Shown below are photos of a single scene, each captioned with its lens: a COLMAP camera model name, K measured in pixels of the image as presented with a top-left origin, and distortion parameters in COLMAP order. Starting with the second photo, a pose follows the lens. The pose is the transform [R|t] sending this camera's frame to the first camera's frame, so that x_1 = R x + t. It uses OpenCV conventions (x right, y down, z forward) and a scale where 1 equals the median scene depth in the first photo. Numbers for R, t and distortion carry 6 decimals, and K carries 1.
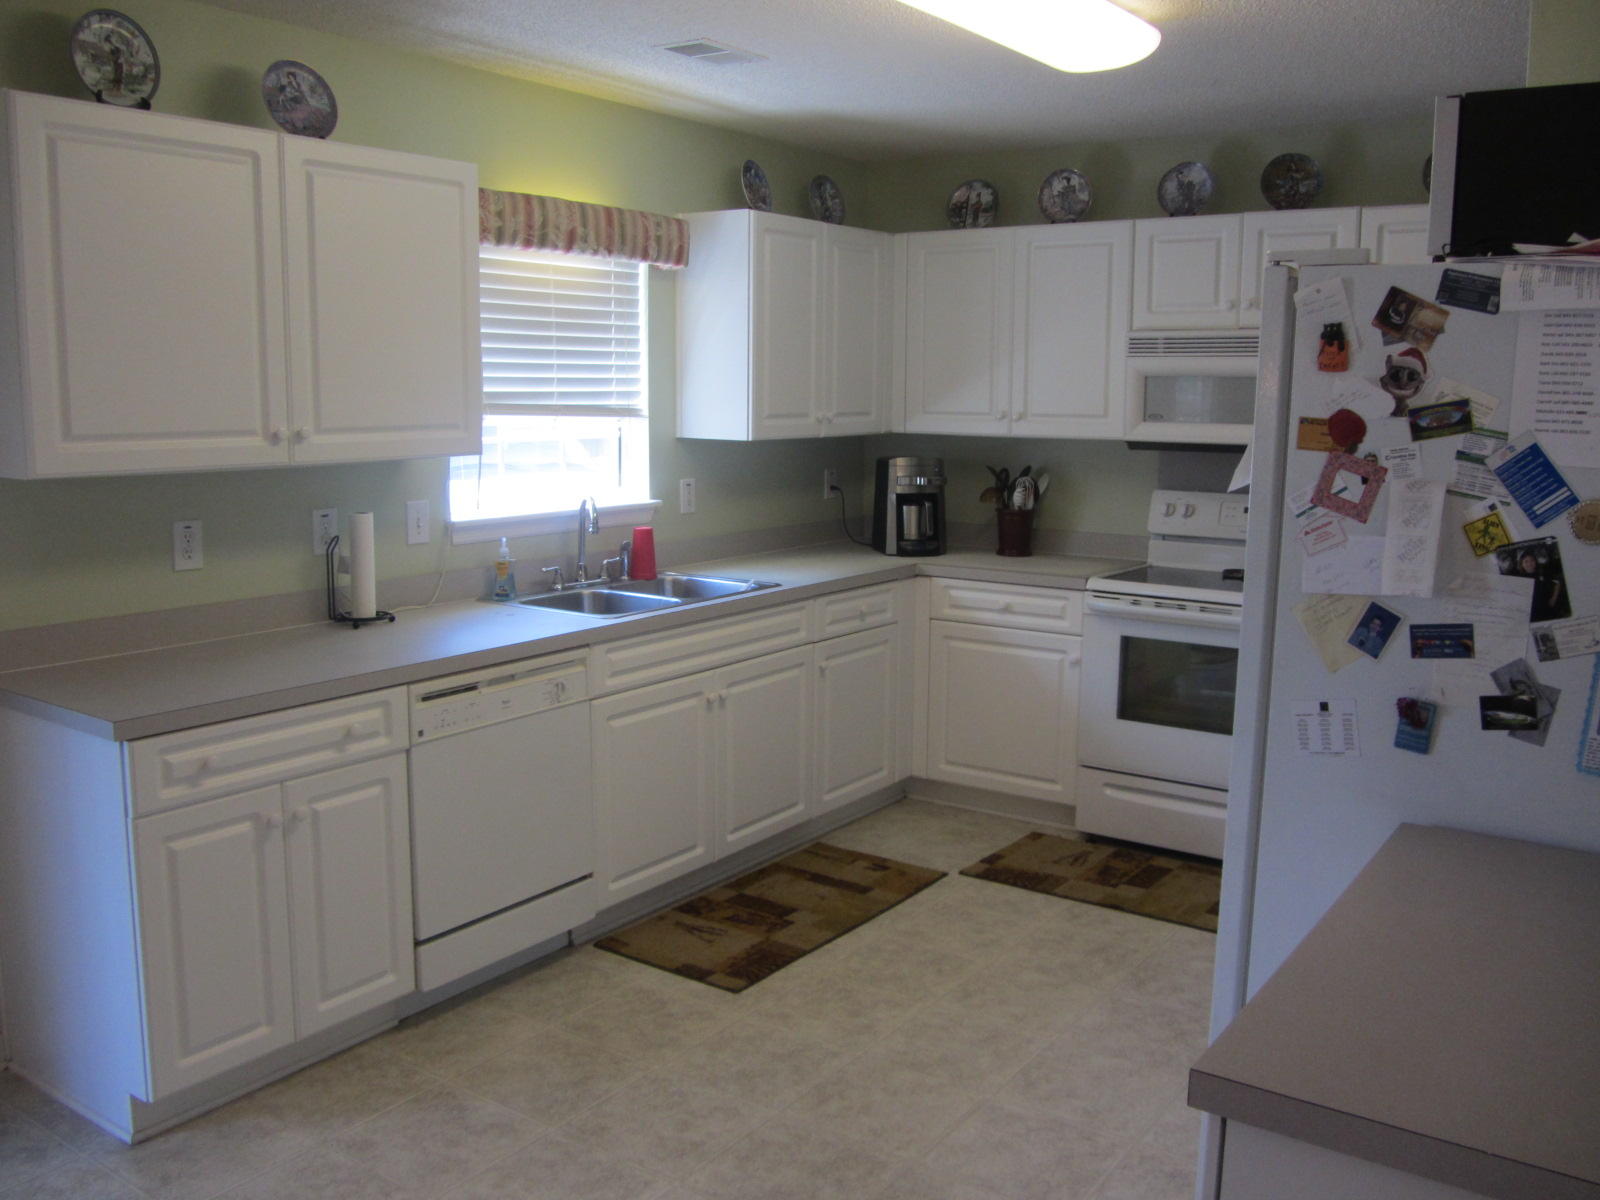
lens RADIAL K [[1393.1, 0, 800.4], [0, 1393.1, 593.3], [0, 0, 1]] dist [-0.065366, 0.011508]
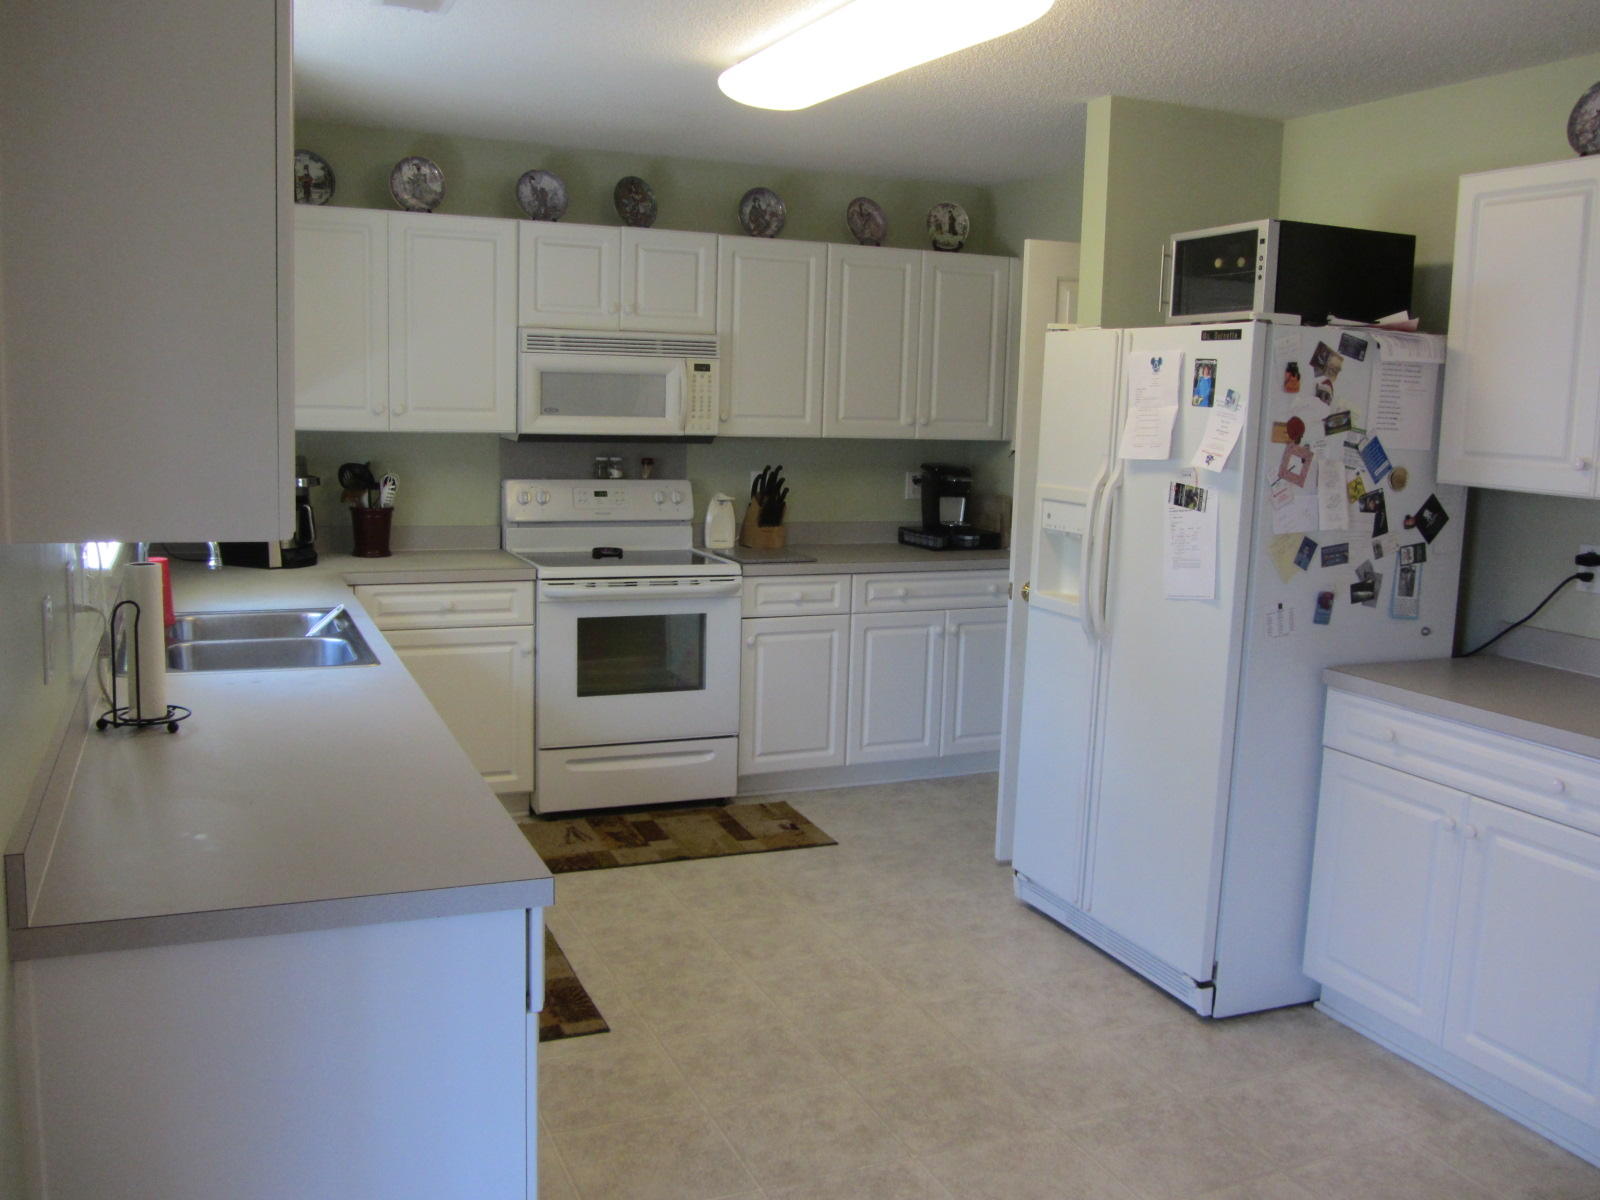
lens RADIAL K [[1393.1, 0, 801.1], [0, 1393.1, 592.5], [0, 0, 1]] dist [-0.065366, 0.011508]
pose [[0.518238, -0.112833, 0.847760, -0.946381], [0.101223, 0.992384, 0.070204, -0.075552], [-0.849225, 0.049431, 0.525713, 0.489582]]
